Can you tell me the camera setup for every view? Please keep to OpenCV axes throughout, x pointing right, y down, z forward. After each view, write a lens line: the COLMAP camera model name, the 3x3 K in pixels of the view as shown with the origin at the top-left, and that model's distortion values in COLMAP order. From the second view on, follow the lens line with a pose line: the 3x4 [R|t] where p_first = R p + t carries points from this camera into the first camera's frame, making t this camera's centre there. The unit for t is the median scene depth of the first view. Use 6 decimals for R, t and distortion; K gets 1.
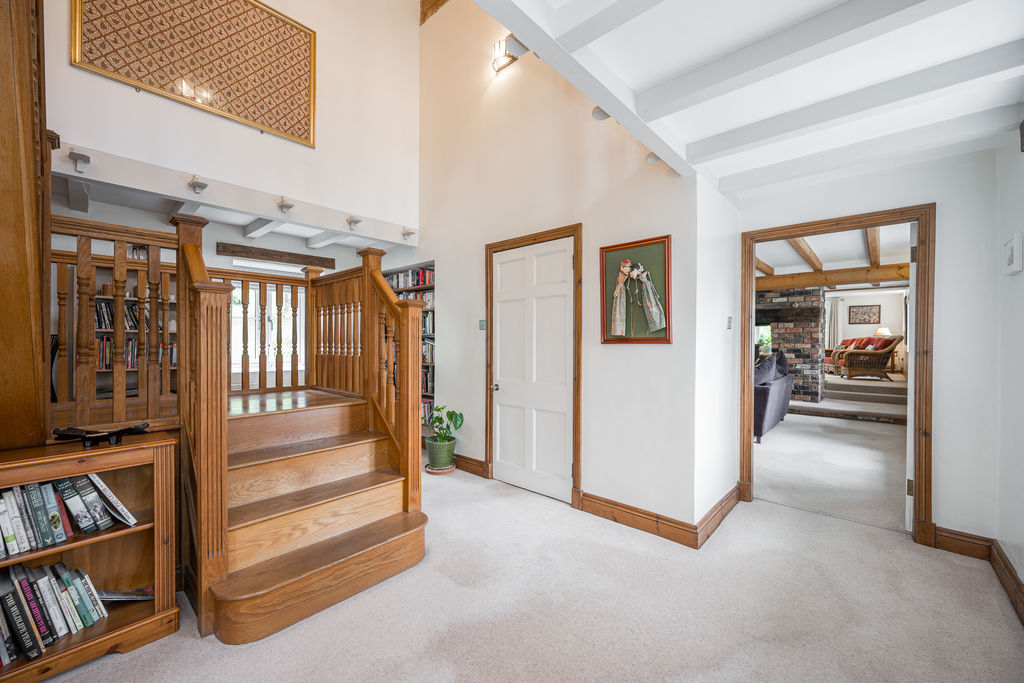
lens RADIAL K [[404.9, 0, 512.0], [0, 404.9, 341.5], [0, 0, 1]] dist [-0.001112, -0.000340]
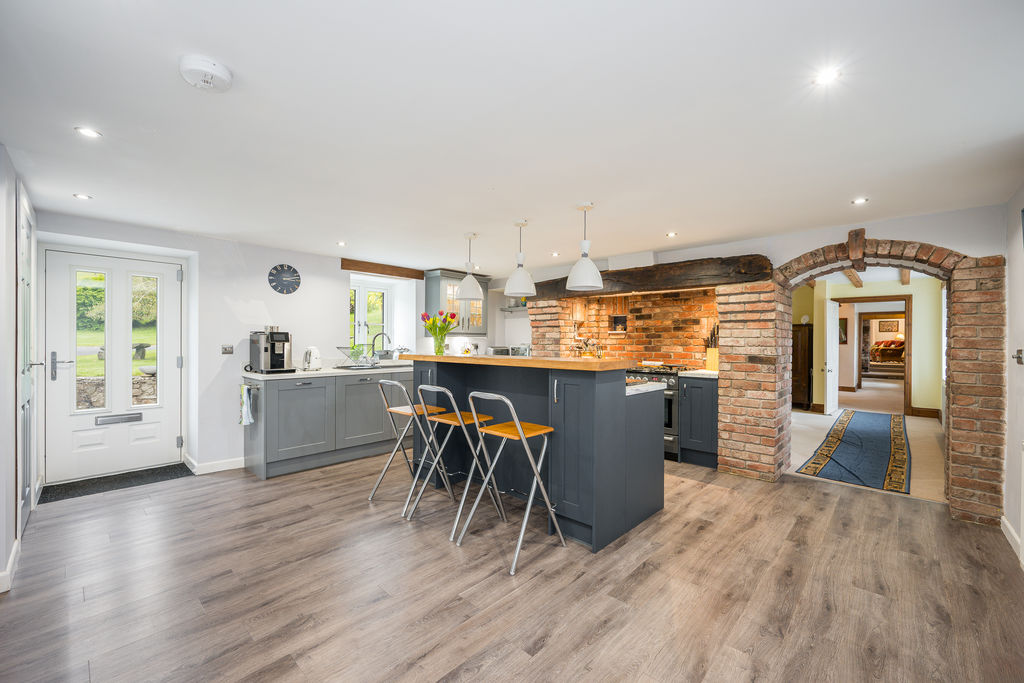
lens RADIAL K [[398.4, 0, 516.0], [0, 398.4, 342.0], [0, 0, 1]] dist [-0.001543, -0.000188]
pose [[0.999650, -0.000911, -0.026453, -0.958201], [0.000948, 0.999999, 0.001386, -0.008895], [0.026451, -0.001410, 0.999649, -1.048331]]
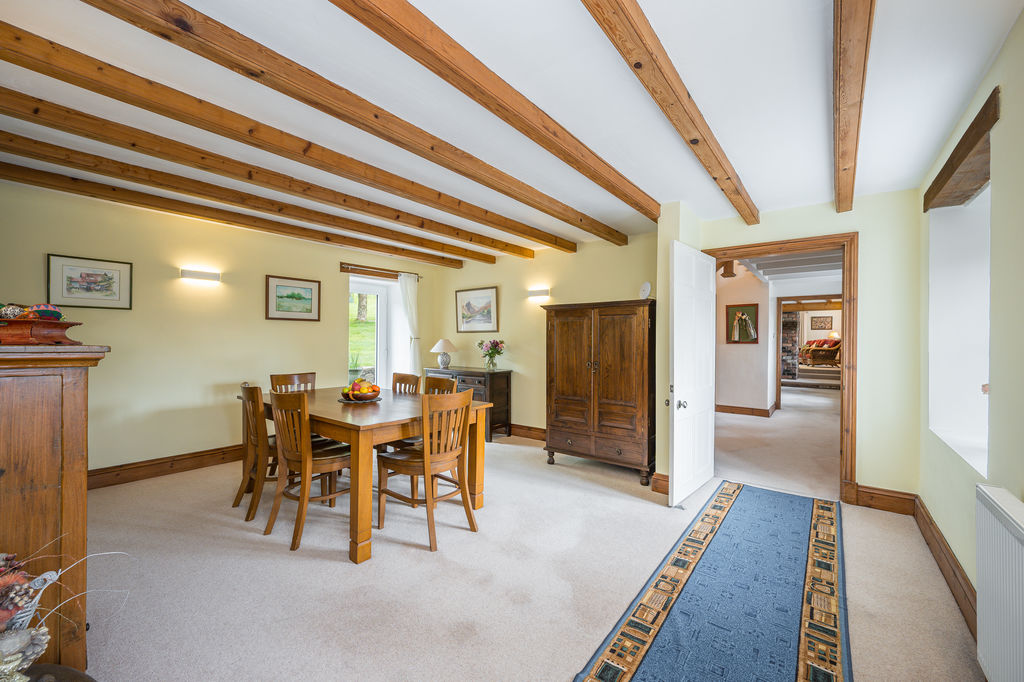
lens RADIAL K [[398.4, 0, 516.0], [0, 398.4, 341.5], [0, 0, 1]] dist [-0.001543, -0.000188]
pose [[0.997757, 0.002115, 0.066903, -0.461881], [-0.002297, 0.999994, 0.002656, -0.004264], [-0.066897, -0.002804, 0.997756, -0.508661]]
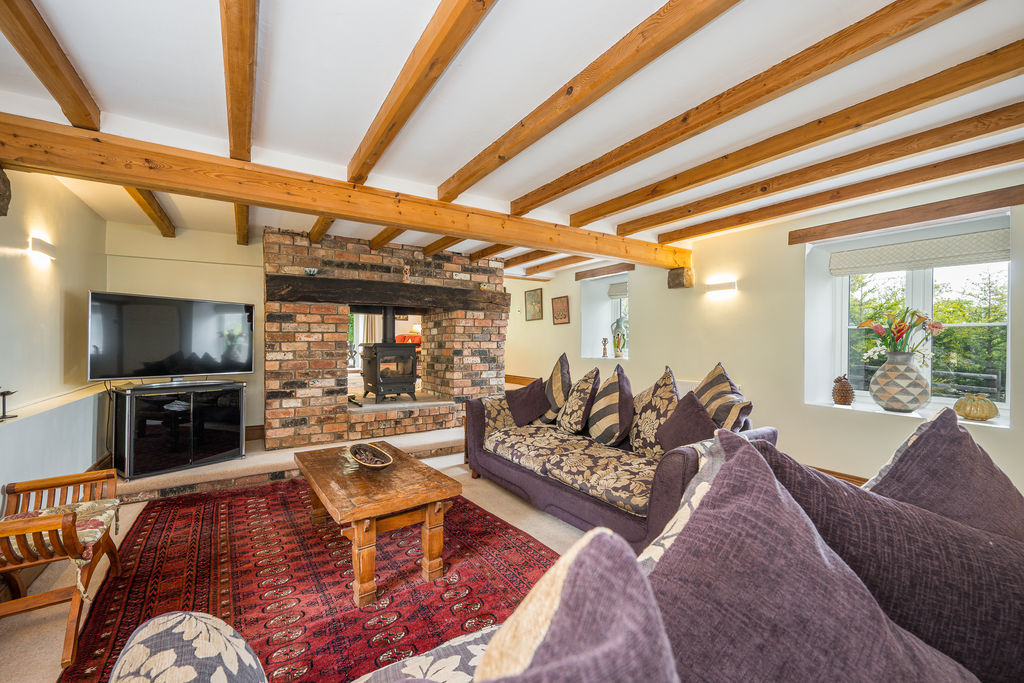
lens RADIAL K [[412.2, 0, 515.1], [0, 412.2, 340.7], [0, 0, 1]] dist [-0.001250, -0.000186]
pose [[0.252027, -0.002749, 0.967716, 0.031544], [-0.001425, 0.999994, 0.003211, 0.000181], [-0.967719, -0.002189, 0.252021, 0.760566]]
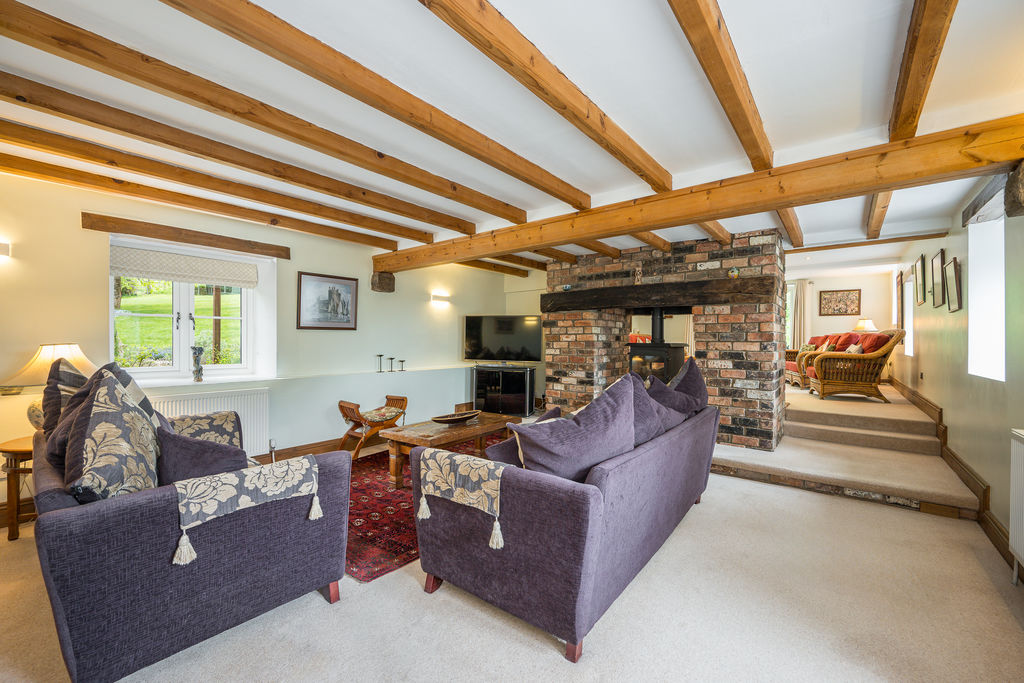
lens RADIAL K [[412.2, 0, 515.1], [0, 412.2, 340.7], [0, 0, 1]] dist [-0.001250, -0.000186]
pose [[0.997783, -0.000016, 0.066550, 0.360634], [-0.000089, 0.999999, 0.001576, 0.001522], [-0.066549, -0.001578, 0.997782, 0.451571]]
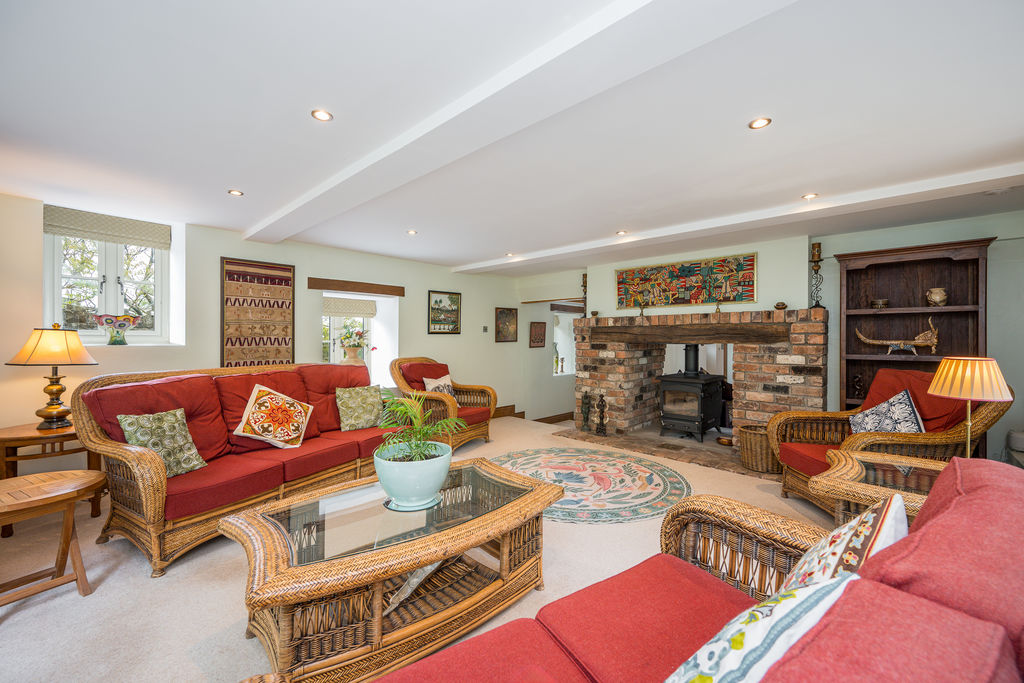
lens RADIAL K [[412.2, 0, 515.1], [0, 412.2, 340.7], [0, 0, 1]] dist [-0.001250, -0.000186]
pose [[-0.999753, -0.010044, 0.019825, 0.906003], [-0.010082, 0.999948, -0.001793, -0.044444], [-0.019806, -0.001992, -0.999802, 1.787556]]
